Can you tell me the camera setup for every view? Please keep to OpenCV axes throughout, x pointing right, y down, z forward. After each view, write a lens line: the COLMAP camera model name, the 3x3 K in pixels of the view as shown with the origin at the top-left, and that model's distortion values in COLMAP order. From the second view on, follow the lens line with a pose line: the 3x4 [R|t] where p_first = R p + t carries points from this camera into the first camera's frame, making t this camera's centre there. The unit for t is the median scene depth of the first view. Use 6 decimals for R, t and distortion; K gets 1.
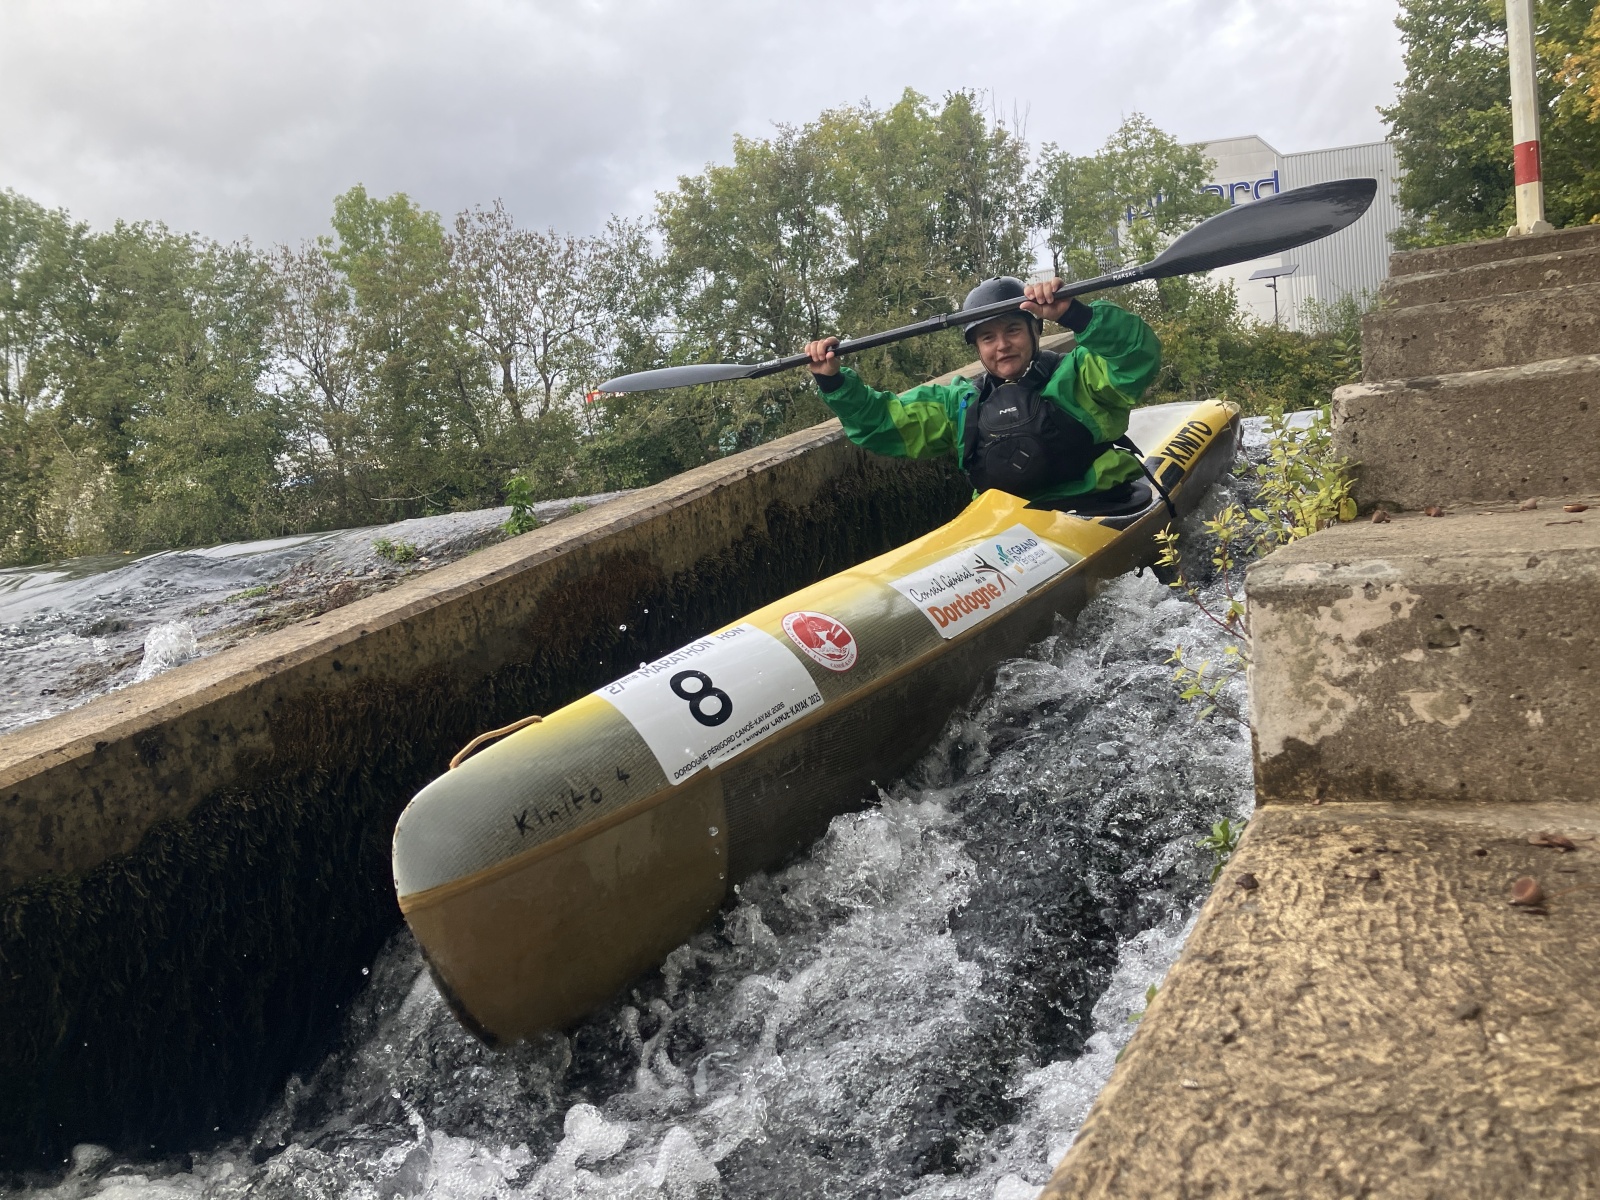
lens RADIAL K [[1288.5, 0, 790.4], [0, 1288.5, 631.1], [0, 0, 1]] dist [0.020314, -0.004090]
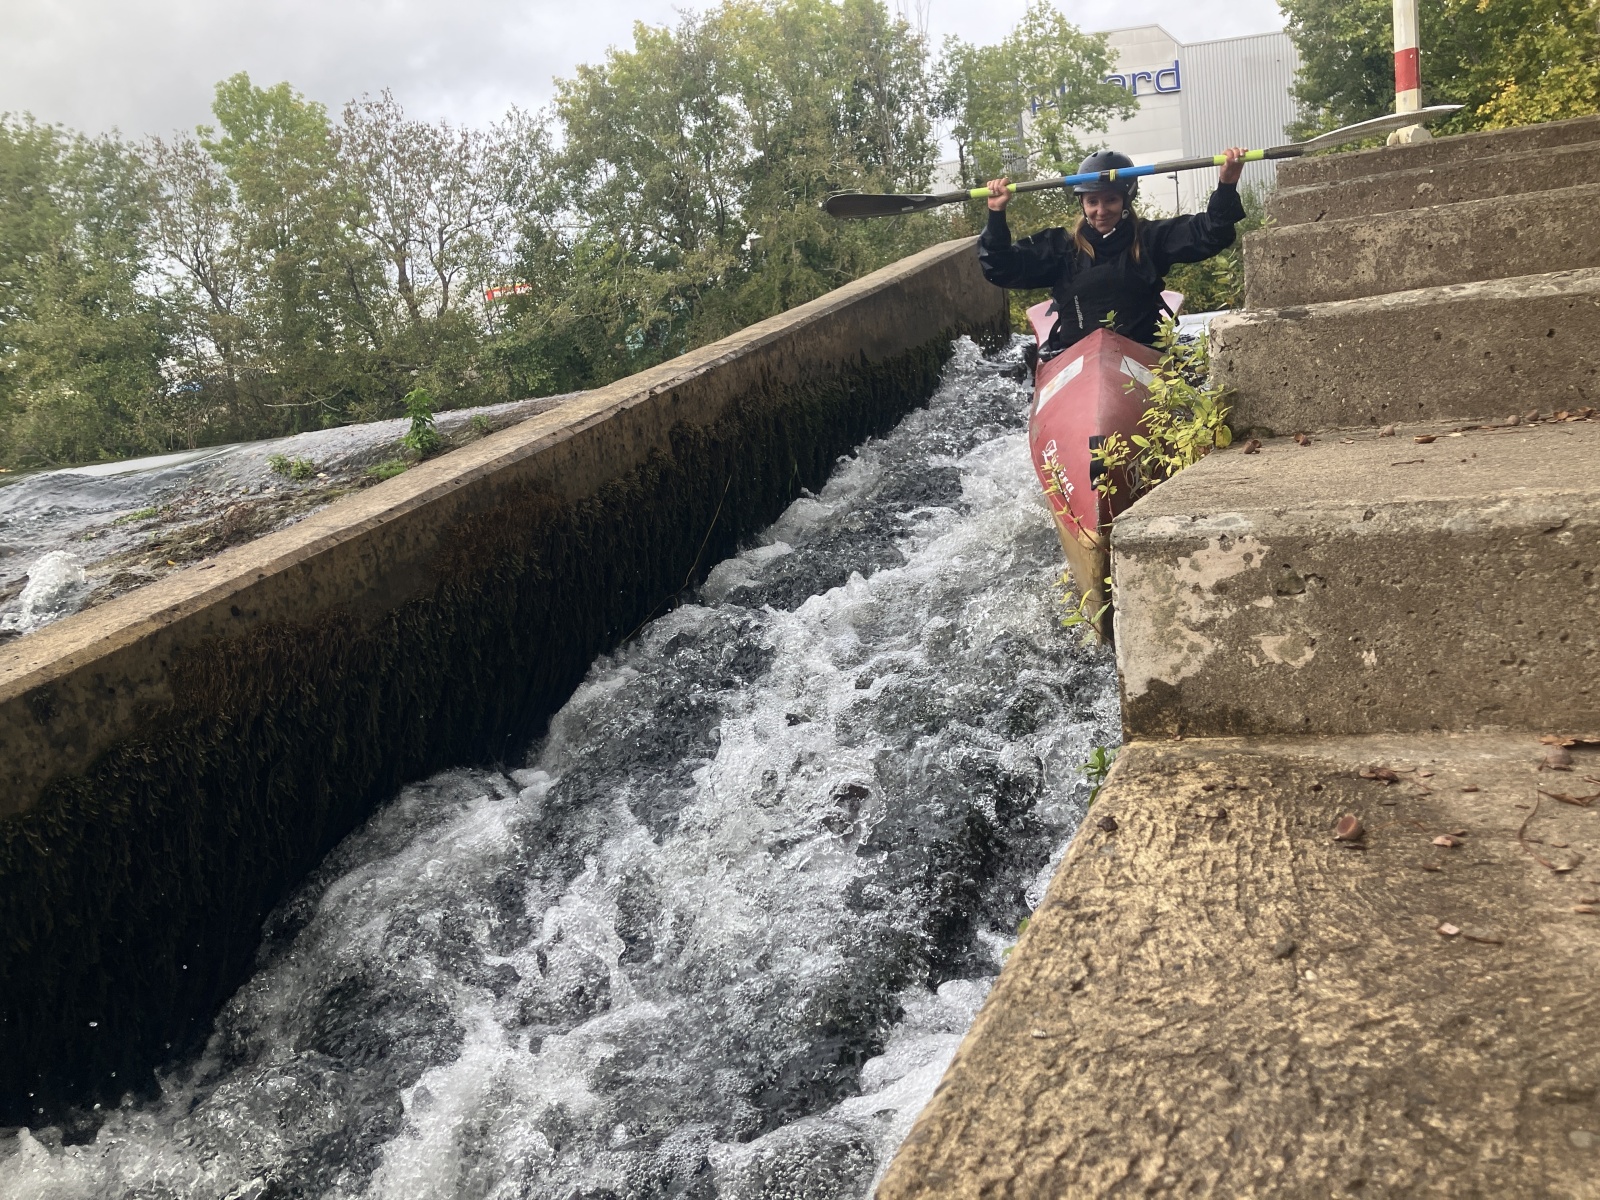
lens RADIAL K [[1297.4, 0, 805.3], [0, 1297.4, 599.4], [0, 0, 1]] dist [-0.006398, 0.037561]
pose [[0.996801, -0.027789, 0.074943, 0.012842], [0.023540, 0.998097, 0.056985, -0.033267], [-0.076384, -0.055038, 0.995558, -0.027785]]
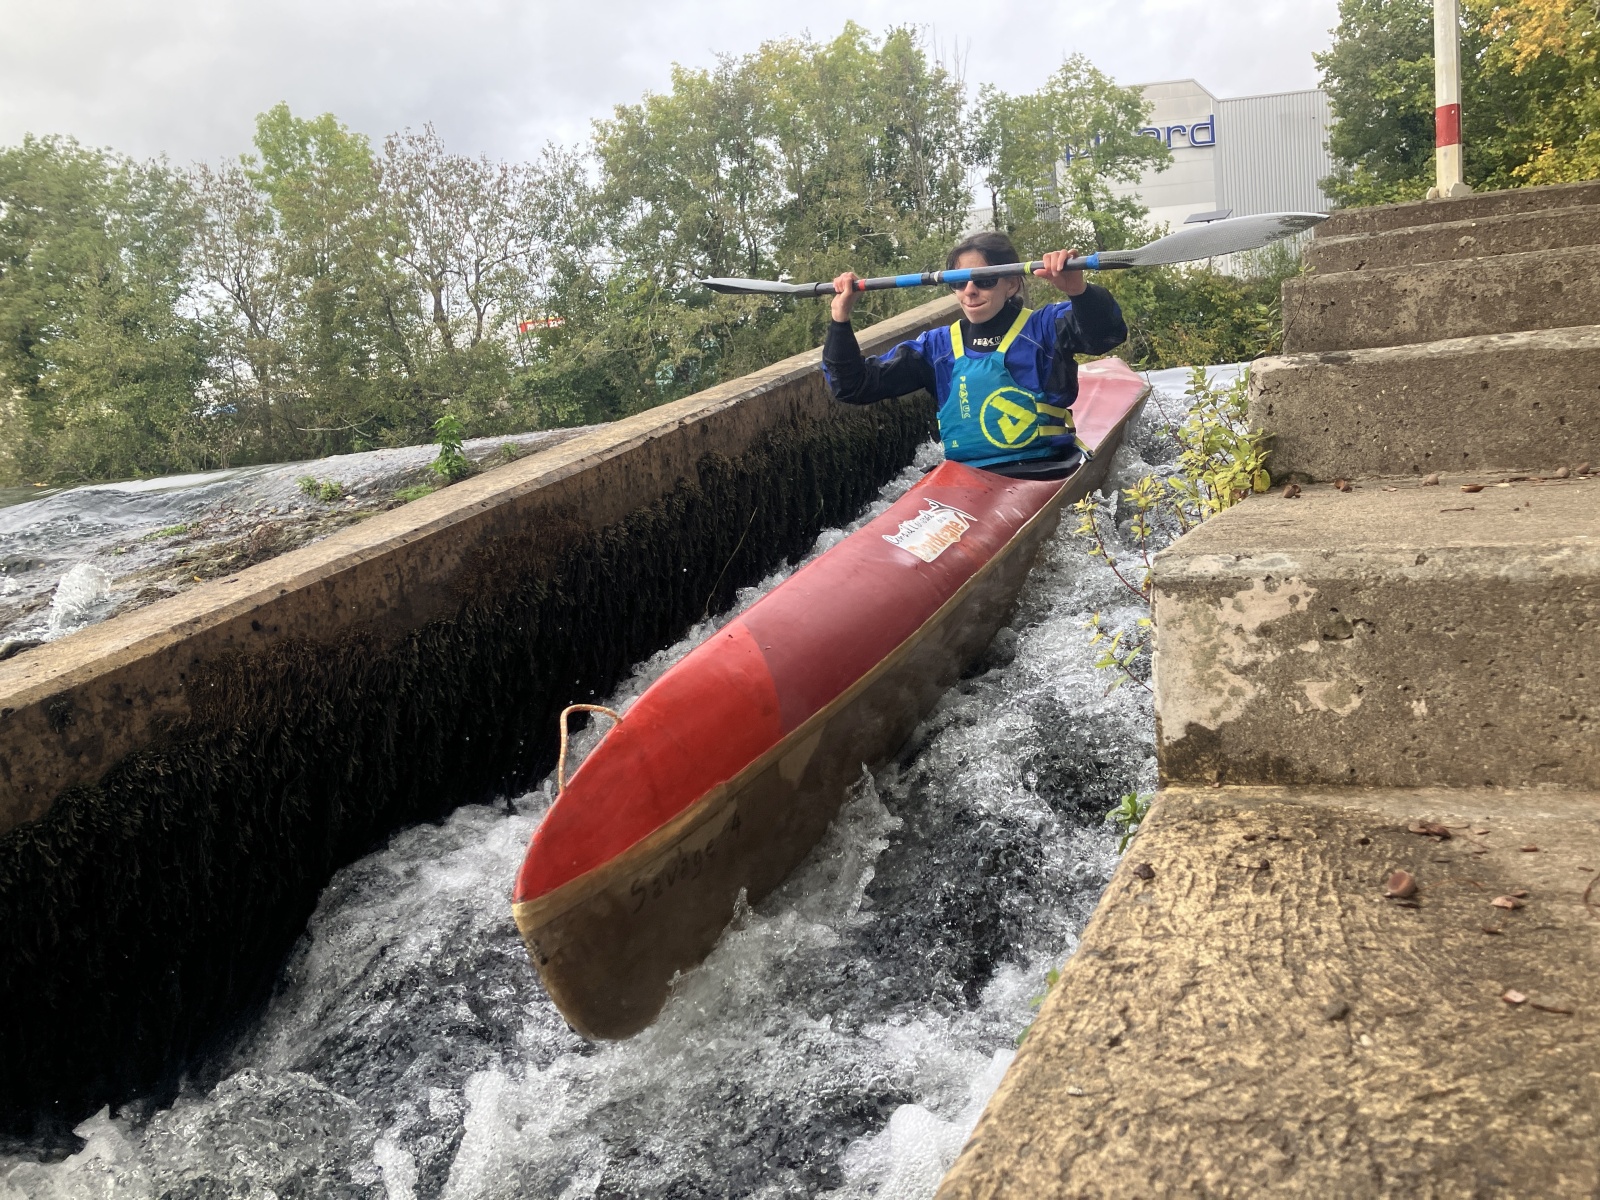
lens RADIAL K [[1292.8, 0, 800.0], [0, 1292.8, 607.0], [0, 0, 1]] dist [-0.005804, 0.037923]
pose [[0.998410, 0.006459, 0.055993, 0.009556], [-0.008279, 0.999443, 0.032337, -0.026587], [-0.055753, -0.032749, 0.997907, -0.006689]]
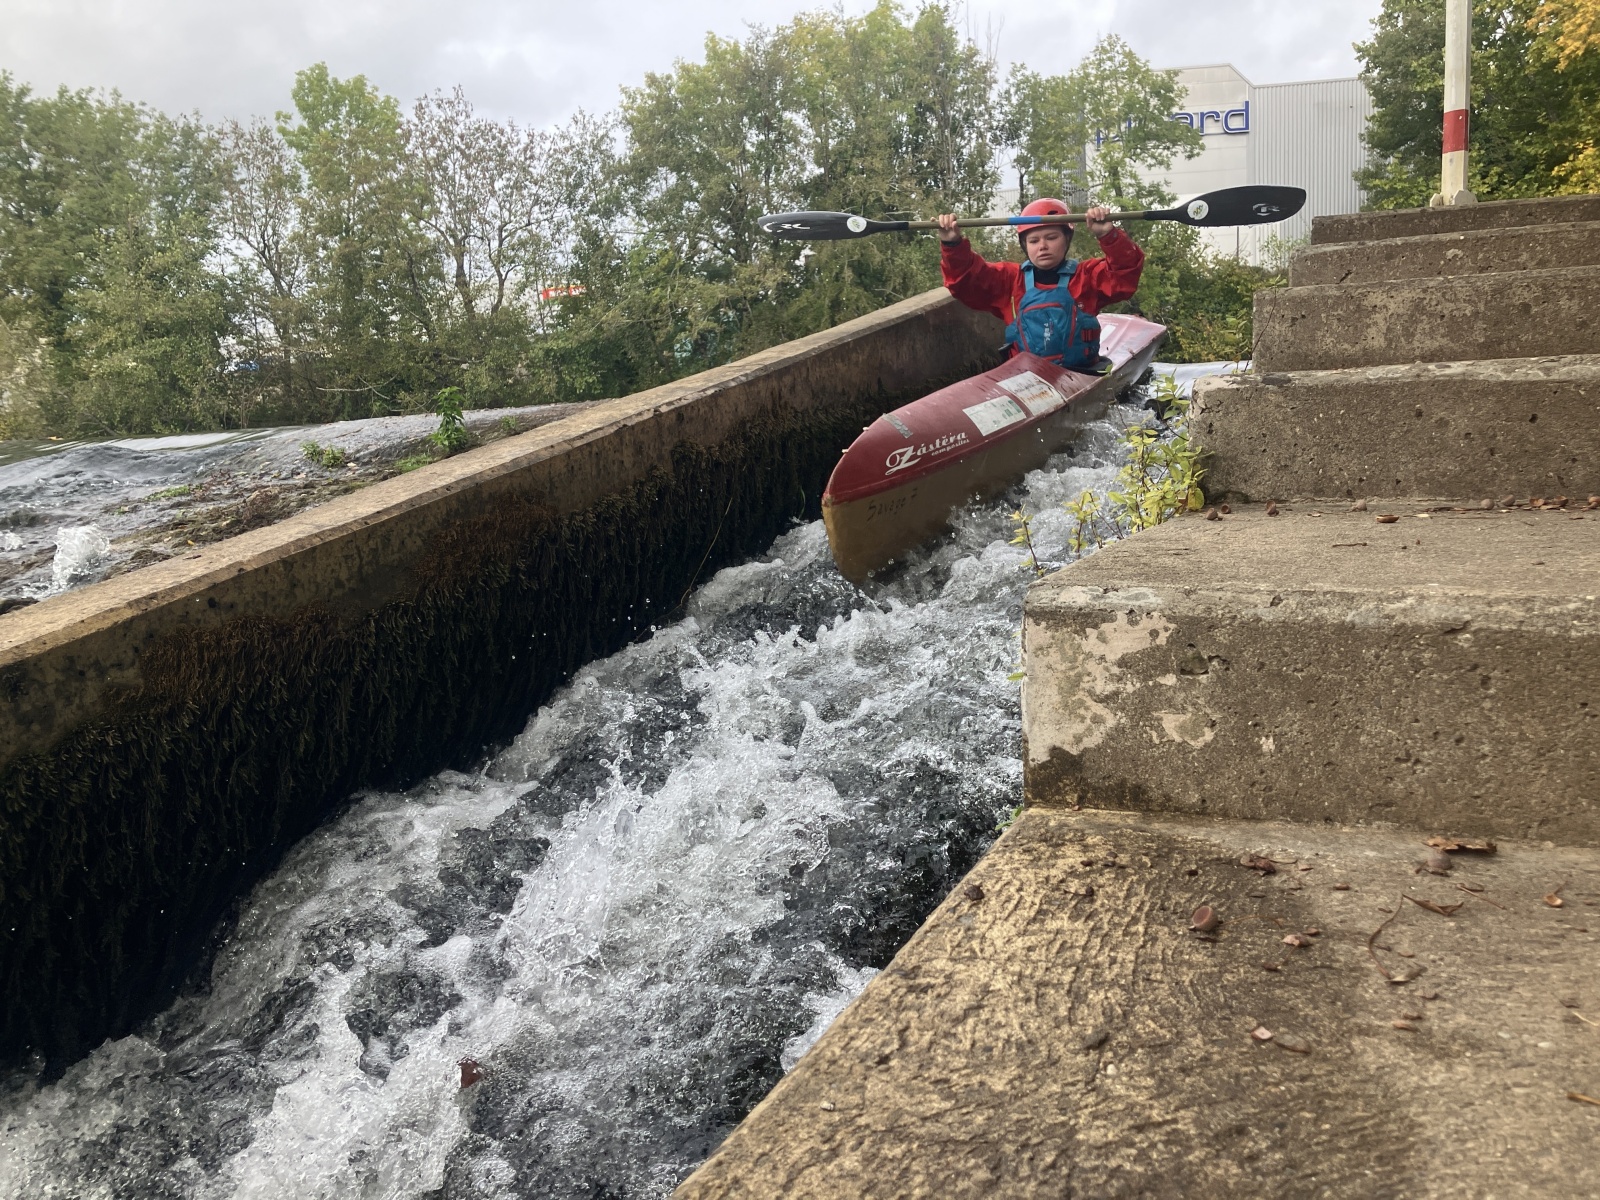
lens RADIAL K [[1296.8, 0, 789.9], [0, 1296.8, 601.3], [0, 0, 1]] dist [-0.003357, 0.029933]
pose [[0.998435, 0.044267, 0.034188, 0.079494], [-0.045895, 0.997772, 0.048412, -0.052001], [-0.031969, -0.049905, 0.998242, -0.039266]]
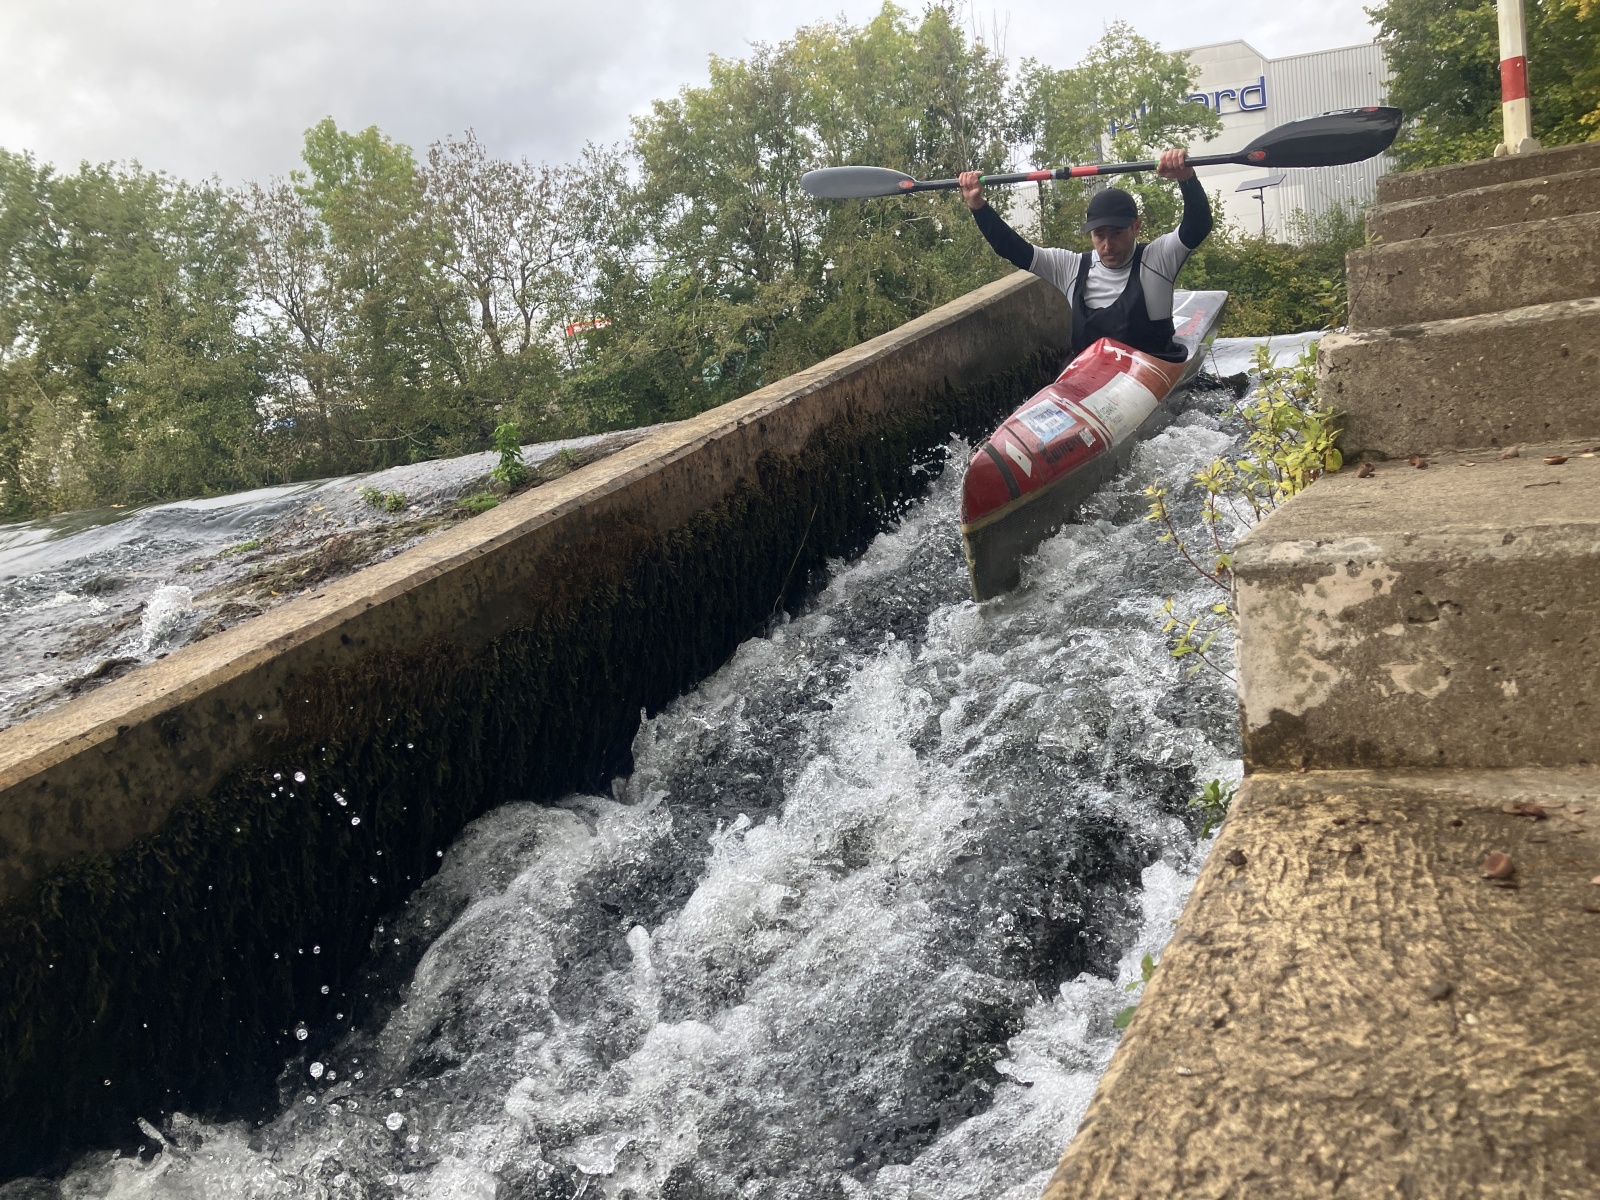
lens RADIAL K [[1290.5, 0, 781.9], [0, 1290.5, 630.8], [0, 0, 1]] dist [0.016376, -0.004115]
pose [[0.999607, -0.028014, 0.000567, -0.006920], [0.027937, 0.998002, 0.056676, -0.032939], [-0.002154, -0.056638, 0.998392, -0.023621]]
